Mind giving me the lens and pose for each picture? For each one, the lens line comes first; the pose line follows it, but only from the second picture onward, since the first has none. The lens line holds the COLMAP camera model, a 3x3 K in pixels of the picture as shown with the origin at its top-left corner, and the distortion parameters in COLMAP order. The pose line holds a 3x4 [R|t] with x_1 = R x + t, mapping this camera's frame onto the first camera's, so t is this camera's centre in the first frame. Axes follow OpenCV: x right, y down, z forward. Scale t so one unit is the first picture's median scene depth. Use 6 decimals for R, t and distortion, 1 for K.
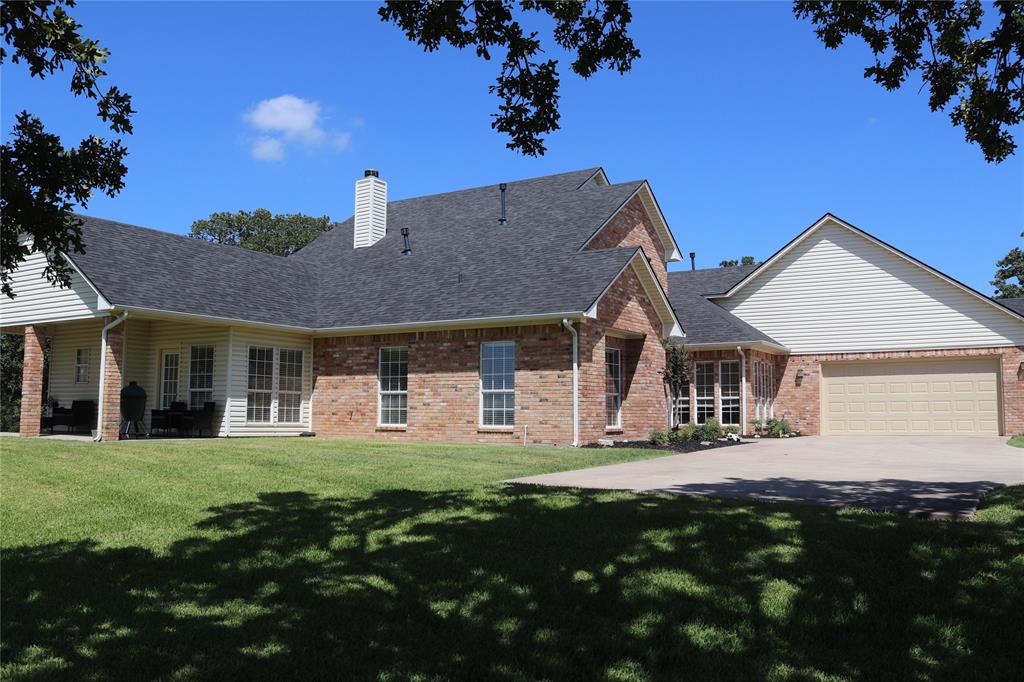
lens RADIAL K [[847.7, 0, 511.7], [0, 847.7, 330.9], [0, 0, 1]] dist [-0.108130, 0.008944]
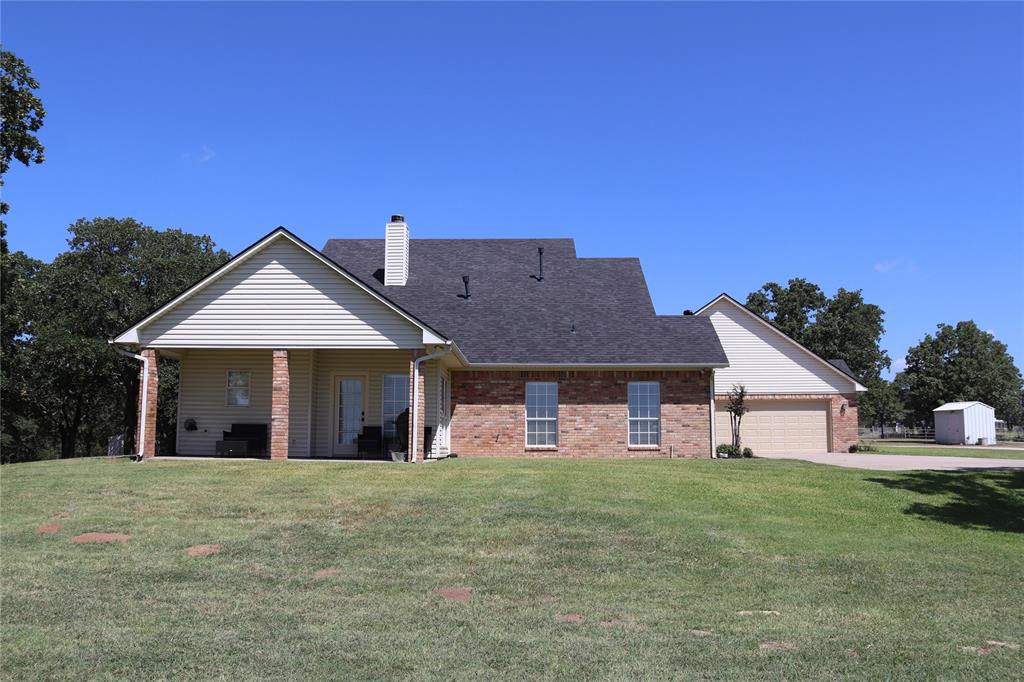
lens RADIAL K [[847.7, 0, 512.8], [0, 847.7, 338.7], [0, 0, 1]] dist [-0.108130, 0.008944]
pose [[0.855188, 0.060248, 0.514804, -0.845632], [-0.047907, 0.998158, -0.037233, 0.004319], [-0.516099, 0.007178, 0.856499, -0.028897]]
